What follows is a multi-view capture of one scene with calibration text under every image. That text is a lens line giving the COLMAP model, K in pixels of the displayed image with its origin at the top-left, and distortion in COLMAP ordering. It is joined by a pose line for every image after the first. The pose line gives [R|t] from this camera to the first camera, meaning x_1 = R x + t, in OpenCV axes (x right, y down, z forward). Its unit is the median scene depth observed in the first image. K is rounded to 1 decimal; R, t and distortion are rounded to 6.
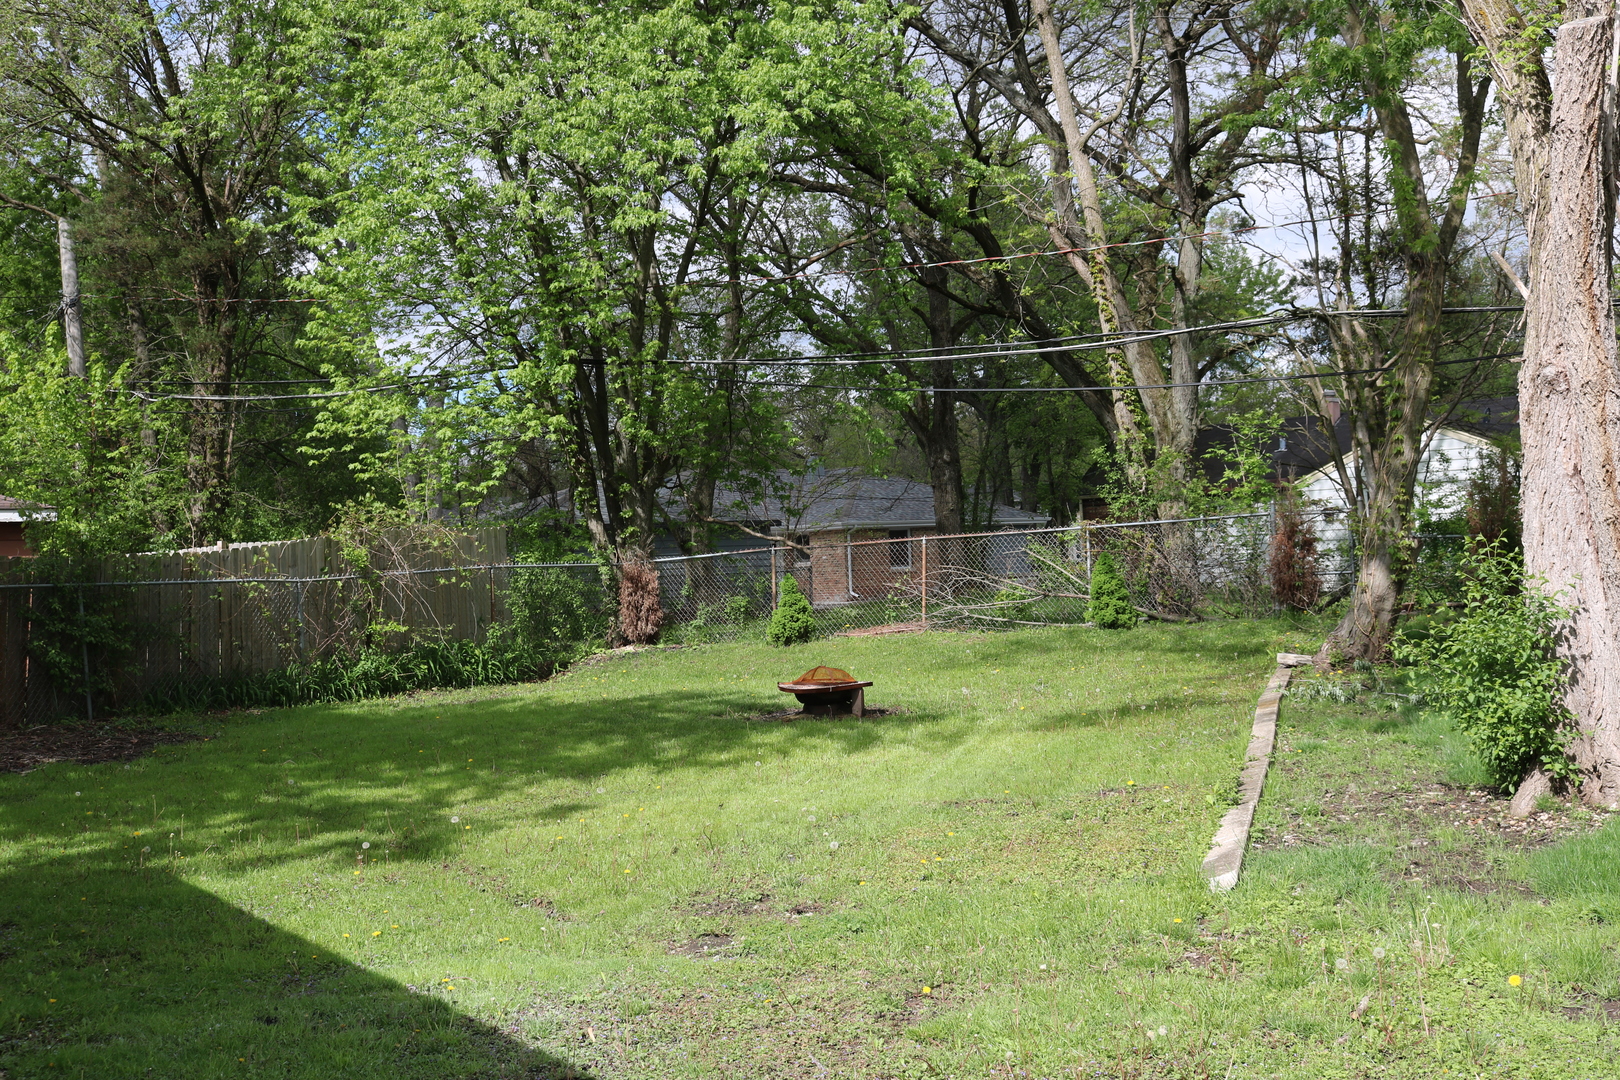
lens RADIAL K [[1912.9, 0, 776.7], [0, 1912.9, 529.0], [0, 0, 1]] dist [-0.052753, 0.000000]
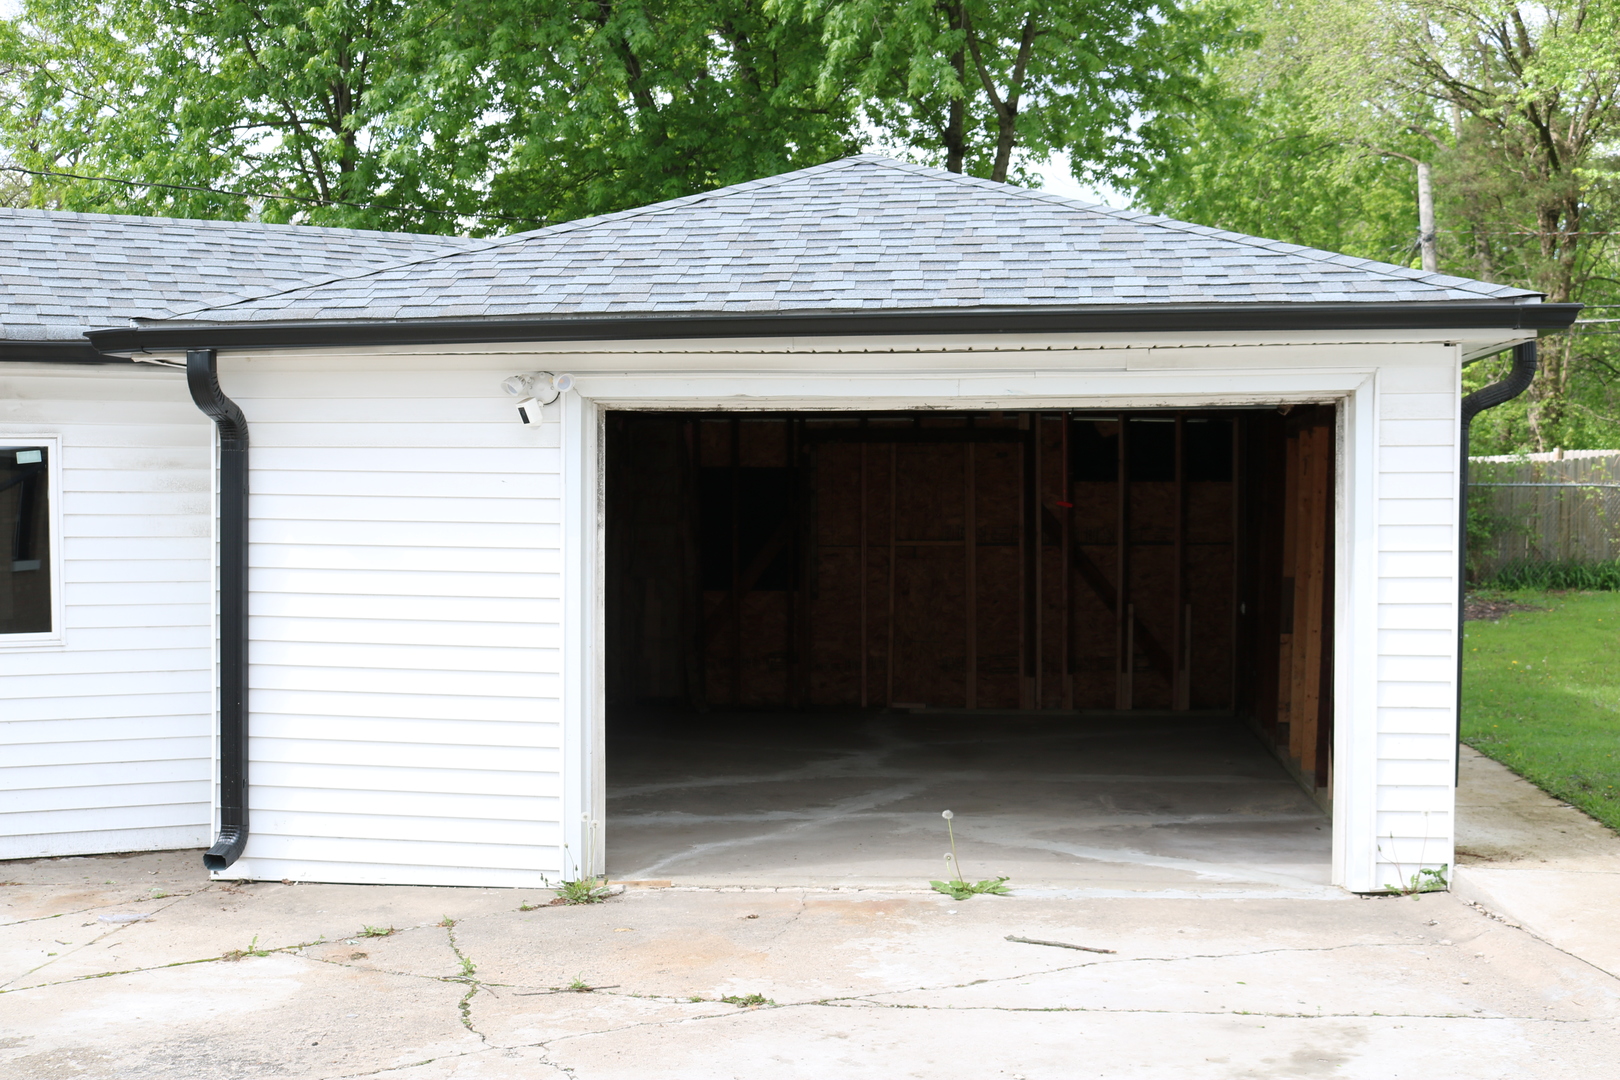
lens RADIAL K [[1912.9, 0, 811.2], [0, 1912.9, 546.2], [0, 0, 1]] dist [-0.052753, 0.000000]
pose [[0.798507, 0.055121, -0.599456, 0.041862], [-0.015695, 0.997367, 0.070803, -0.009321], [0.601780, -0.047128, 0.797270, -0.201997]]
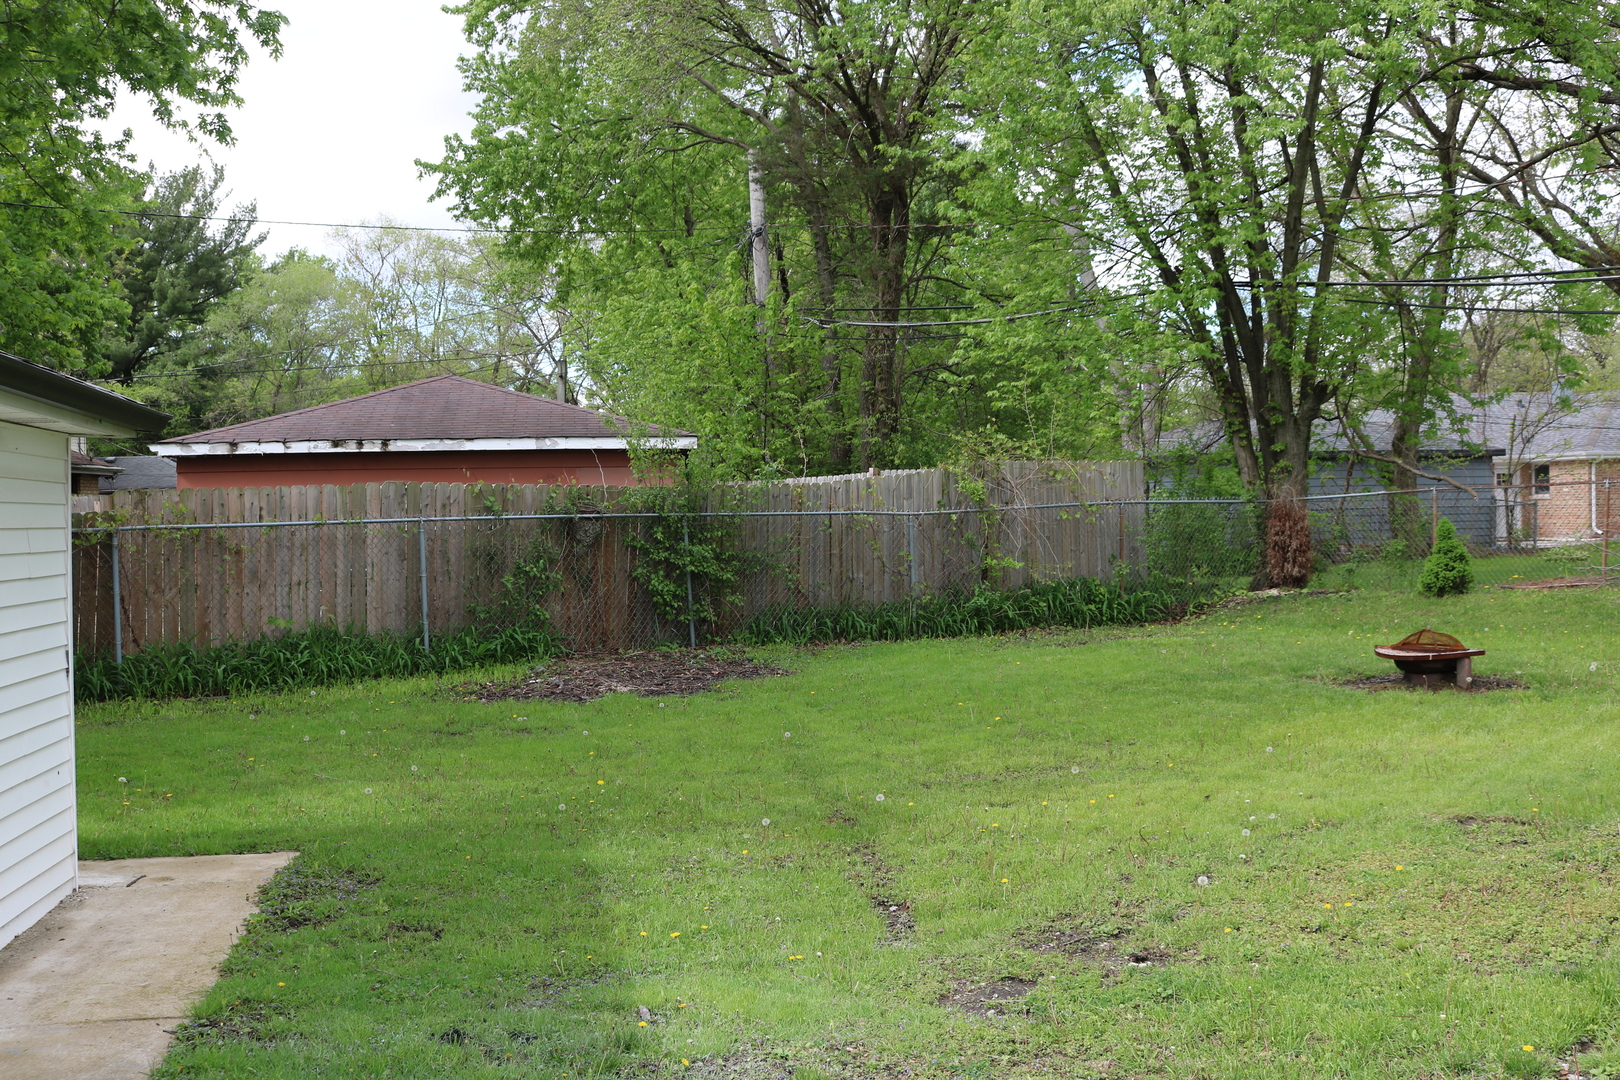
lens RADIAL K [[1912.9, 0, 802.6], [0, 1912.9, 538.6], [0, 0, 1]] dist [-0.052753, 0.000000]
pose [[0.926799, 0.029731, -0.374380, 0.055653], [-0.011343, 0.998623, 0.051224, -0.008047], [0.375387, -0.043228, 0.925859, 0.052395]]
